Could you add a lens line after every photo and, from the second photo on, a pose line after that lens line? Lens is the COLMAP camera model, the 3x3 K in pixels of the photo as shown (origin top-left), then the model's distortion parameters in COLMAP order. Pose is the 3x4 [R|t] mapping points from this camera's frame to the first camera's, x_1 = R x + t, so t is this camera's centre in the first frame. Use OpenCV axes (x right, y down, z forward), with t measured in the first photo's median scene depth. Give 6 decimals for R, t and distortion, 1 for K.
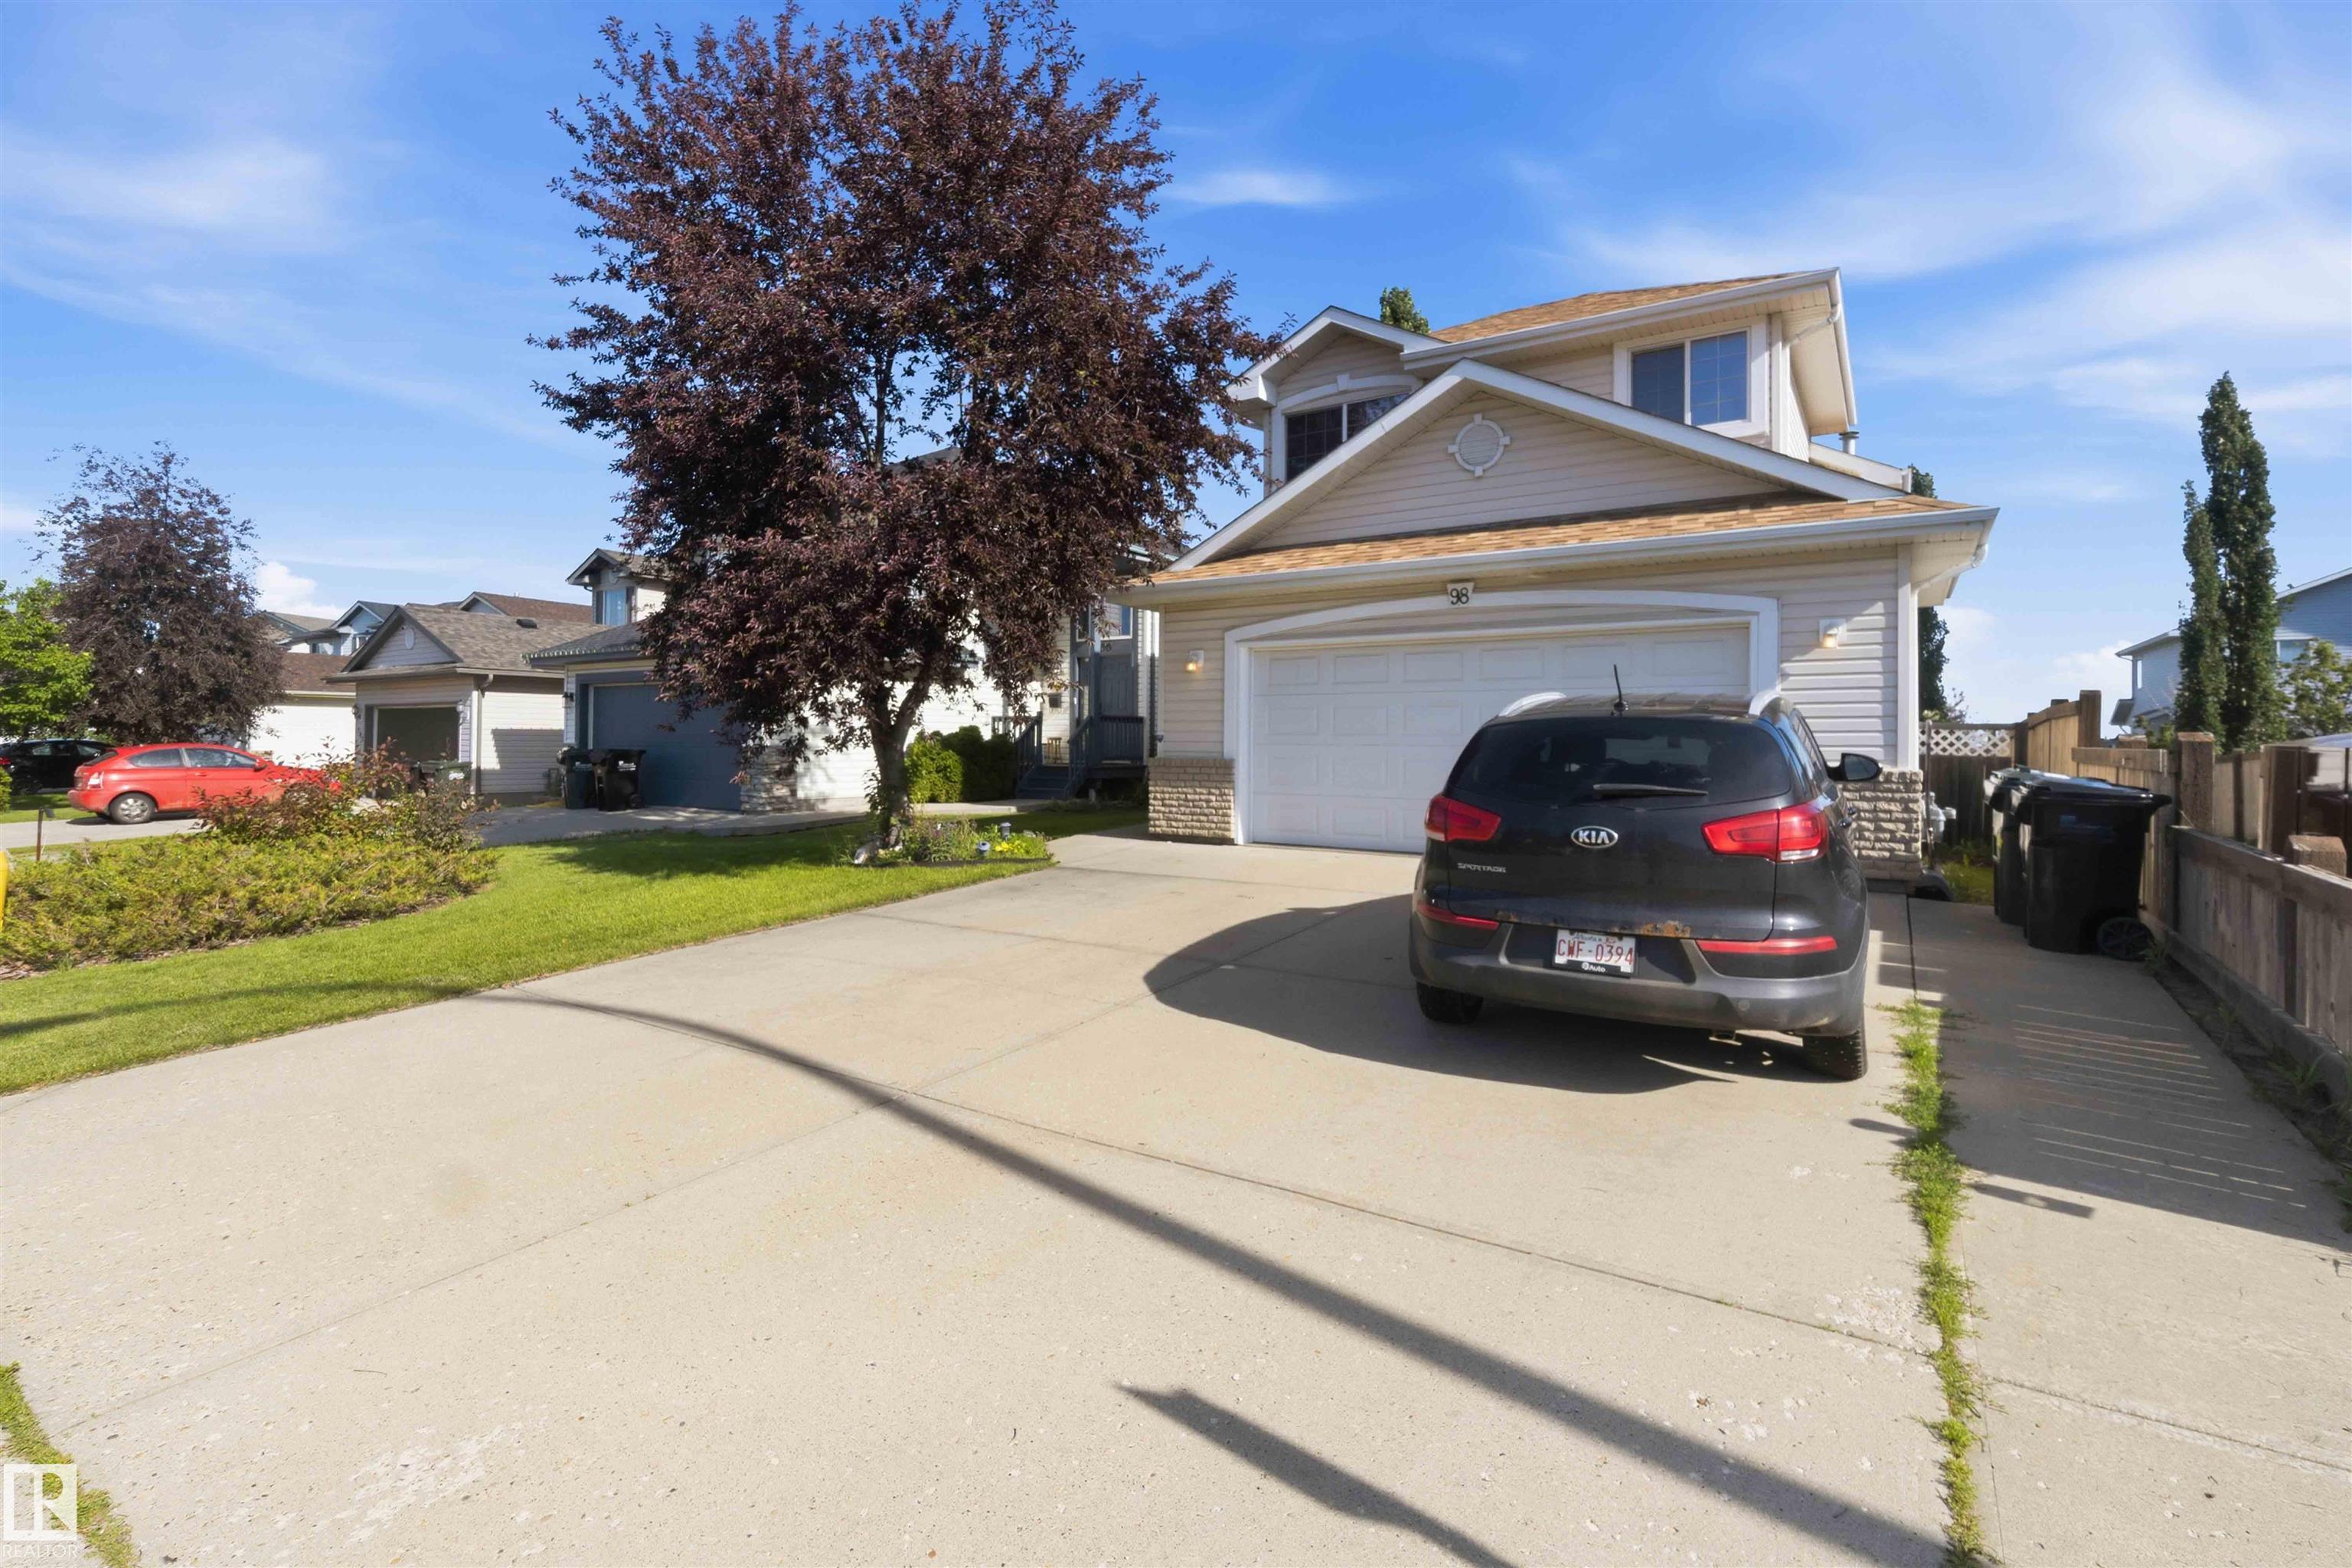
lens RADIAL K [[1054.8, 0, 1180.4], [0, 1054.8, 768.8], [0, 0, 1]] dist [-0.022968, 0.000174]
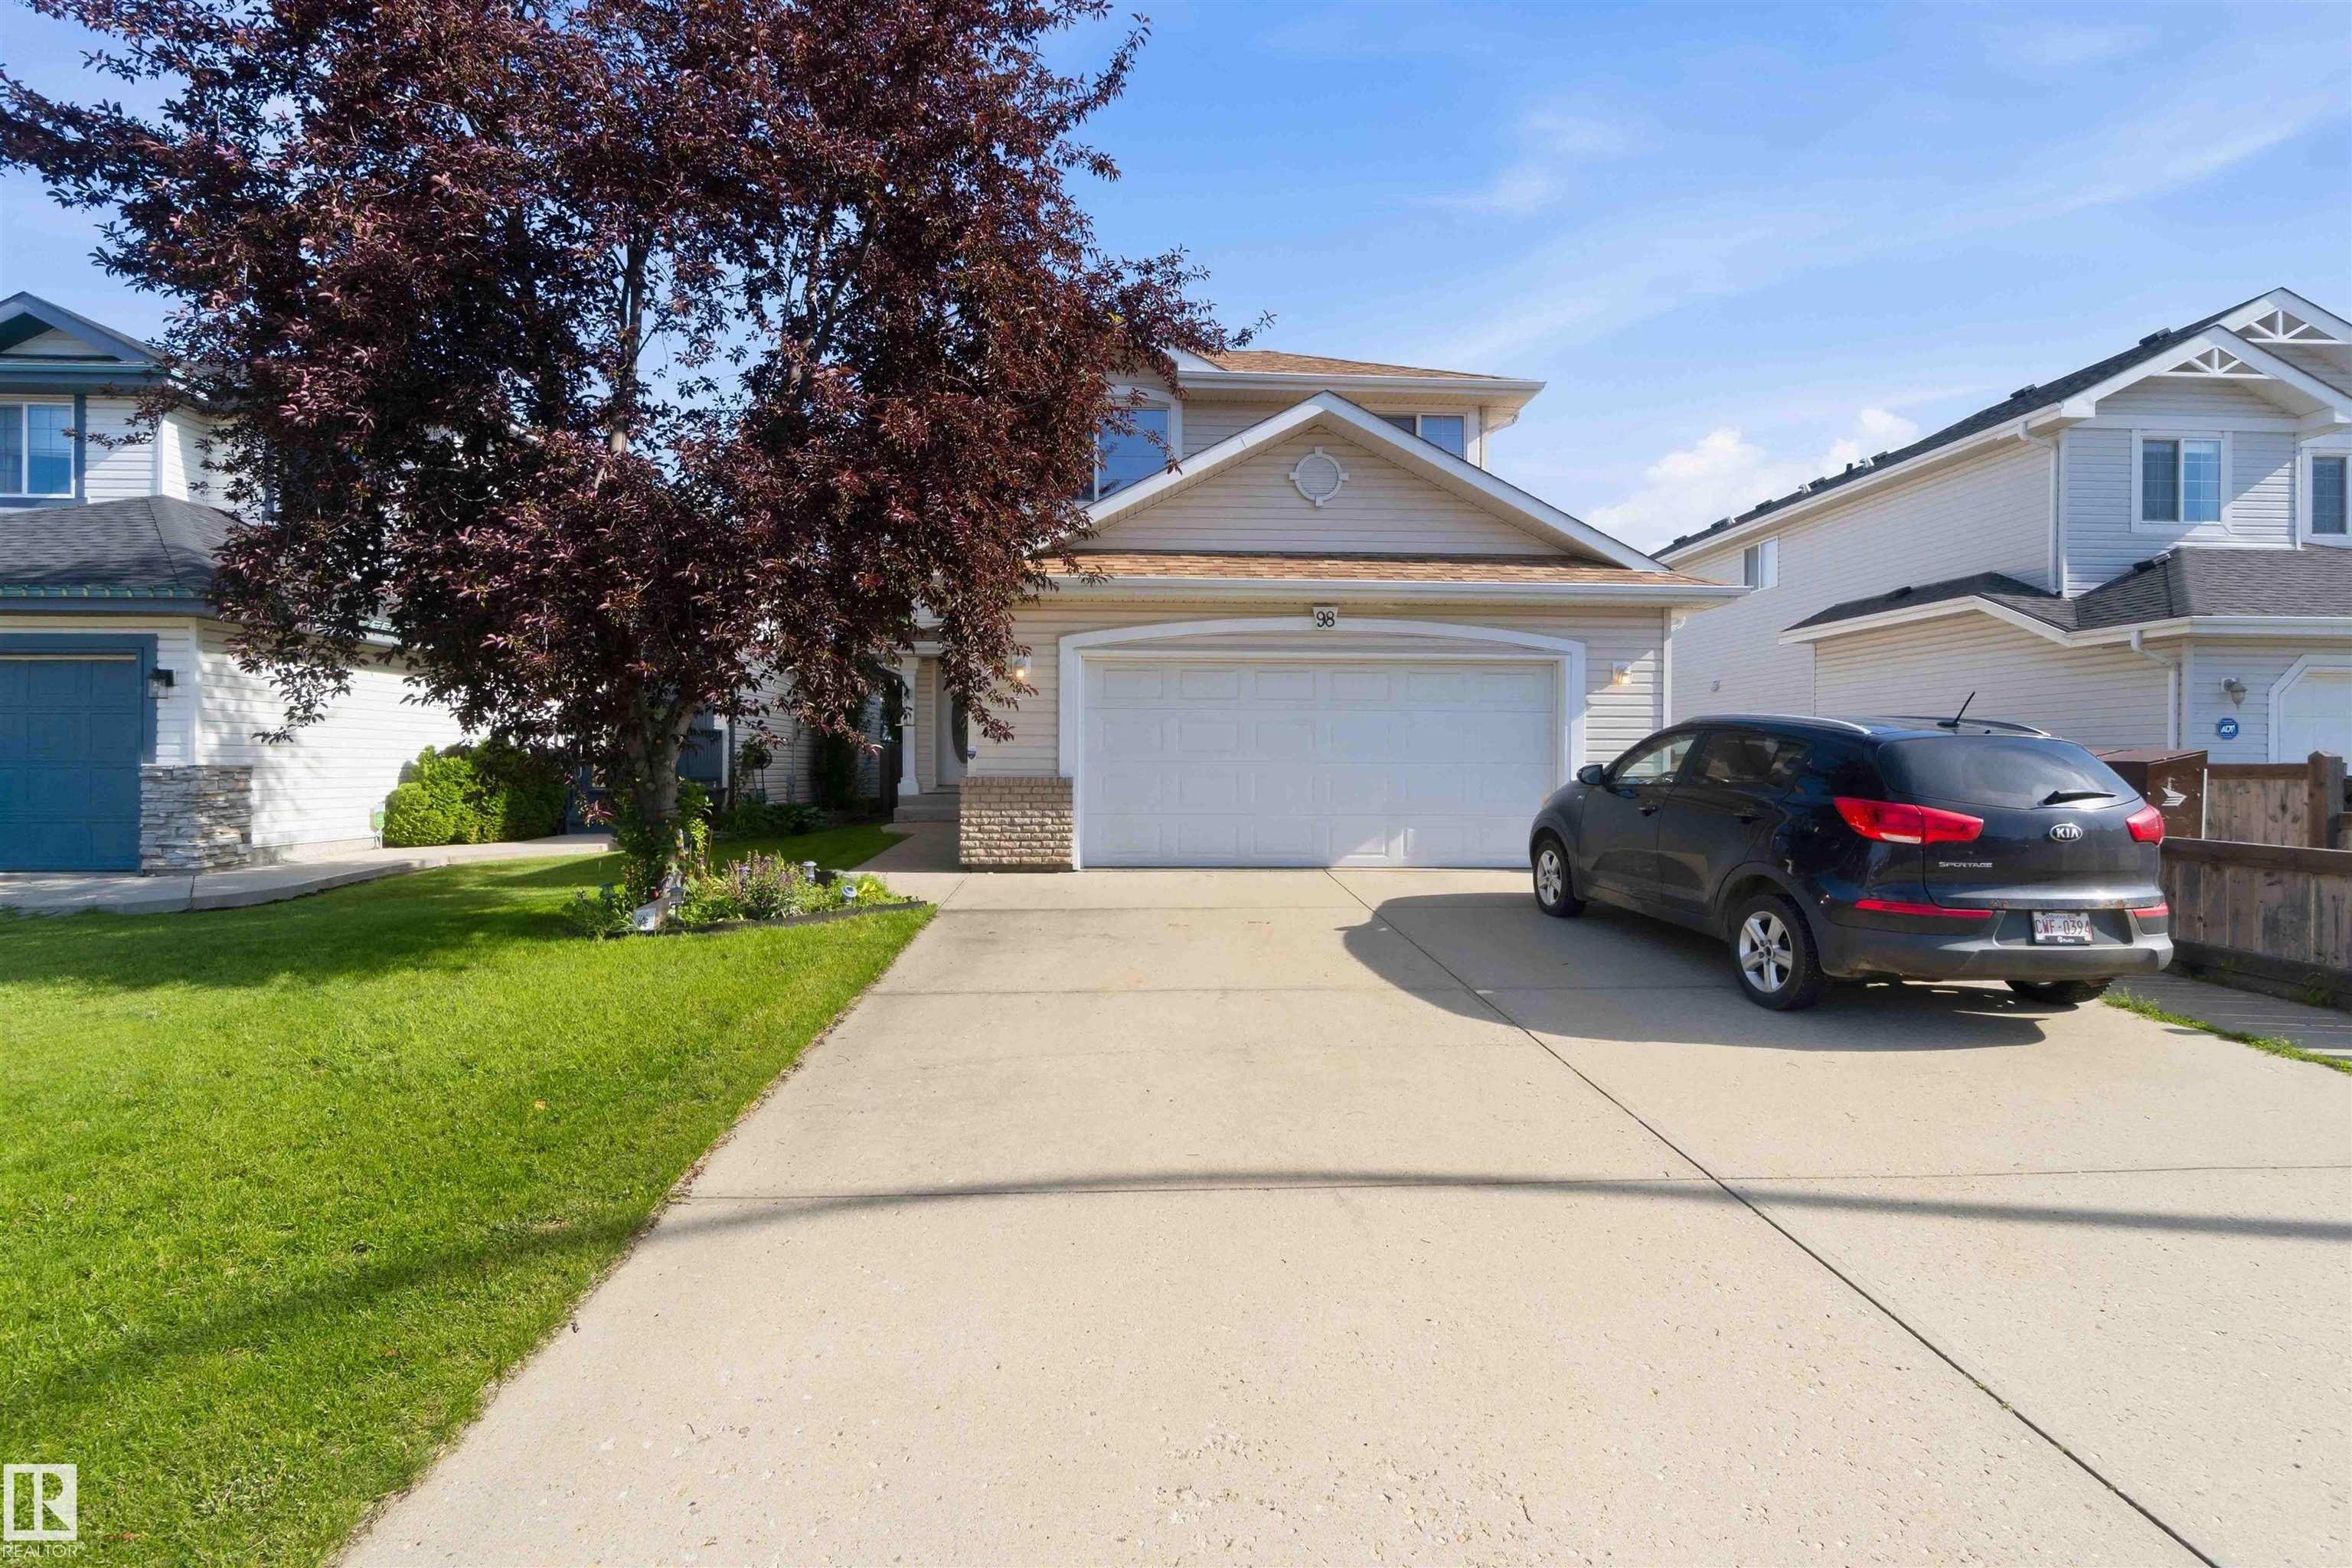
lens RADIAL K [[1037.9, 0, 1176.0], [0, 1037.9, 784.0], [0, 0, 1]] dist [0.007845, 0.000049]
pose [[0.804347, -0.011330, 0.594051, -0.446946], [0.013889, 0.999904, 0.000265, -0.002532], [-0.593997, 0.008038, 0.804427, 0.247053]]
